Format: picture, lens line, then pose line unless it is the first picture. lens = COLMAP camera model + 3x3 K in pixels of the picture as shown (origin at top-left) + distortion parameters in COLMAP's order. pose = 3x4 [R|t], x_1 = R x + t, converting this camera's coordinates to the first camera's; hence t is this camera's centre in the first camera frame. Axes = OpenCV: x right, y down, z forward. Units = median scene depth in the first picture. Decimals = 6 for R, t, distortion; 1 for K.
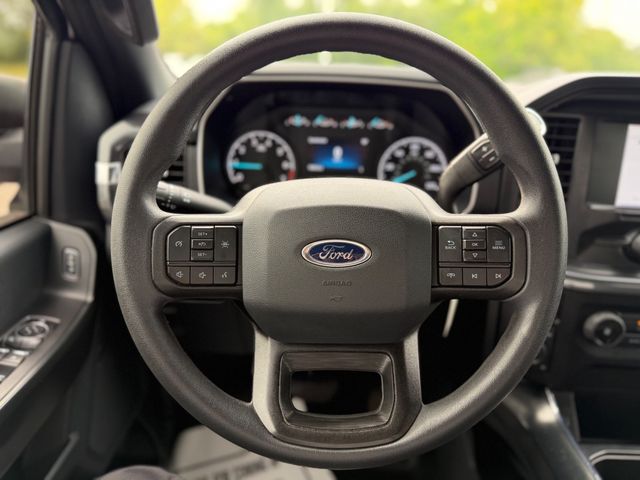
lens RADIAL K [[453.4, 0, 314.6], [0, 453.4, 238.5], [0, 0, 1]] dist [0.012038, -0.007024]
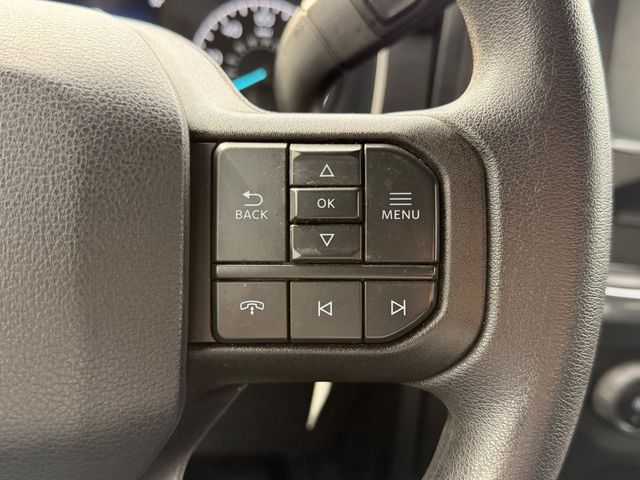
lens RADIAL K [[598.0, 0, 319.5], [0, 598.0, 236.3], [0, 0, 1]] dist [0.047925, 0.000000]
pose [[0.984168, 0.000534, 0.177235, 0.270870], [-0.003461, 0.999863, 0.016205, 0.027369], [-0.177202, -0.016562, 0.984035, 0.594584]]
